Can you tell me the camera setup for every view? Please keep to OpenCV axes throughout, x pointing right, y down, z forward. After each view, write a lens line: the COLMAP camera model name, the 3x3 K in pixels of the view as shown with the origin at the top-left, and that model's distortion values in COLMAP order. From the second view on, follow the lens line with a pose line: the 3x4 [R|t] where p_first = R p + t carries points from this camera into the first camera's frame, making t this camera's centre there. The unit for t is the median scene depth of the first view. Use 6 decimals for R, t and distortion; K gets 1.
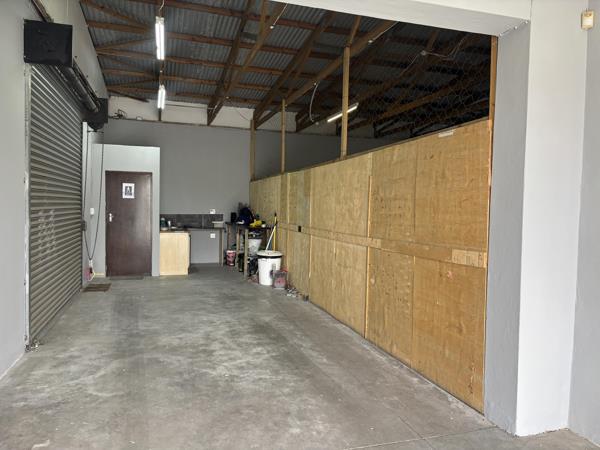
lens RADIAL K [[464.1, 0, 300.0], [0, 464.1, 225.0], [0, 0, 1]] dist [0.001297, -0.000082]
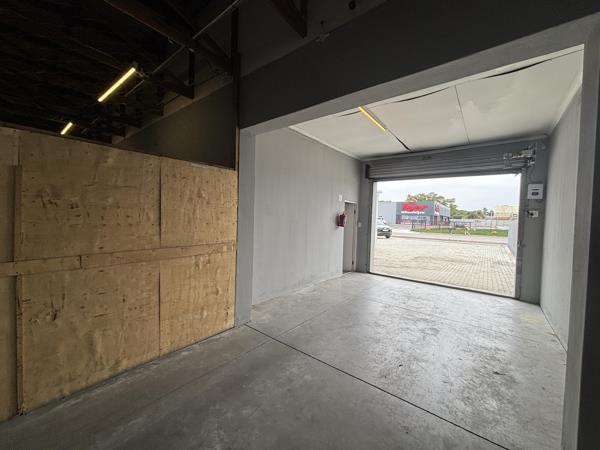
lens RADIAL K [[240.9, 0, 300.0], [0, 240.9, 225.0], [0, 0, 1]] dist [0.000440, -0.000198]
pose [[-0.578932, -0.057934, 0.813315, -0.468328], [-0.009051, 0.997868, 0.064637, -0.064600], [-0.815325, 0.030059, -0.578222, 1.164212]]
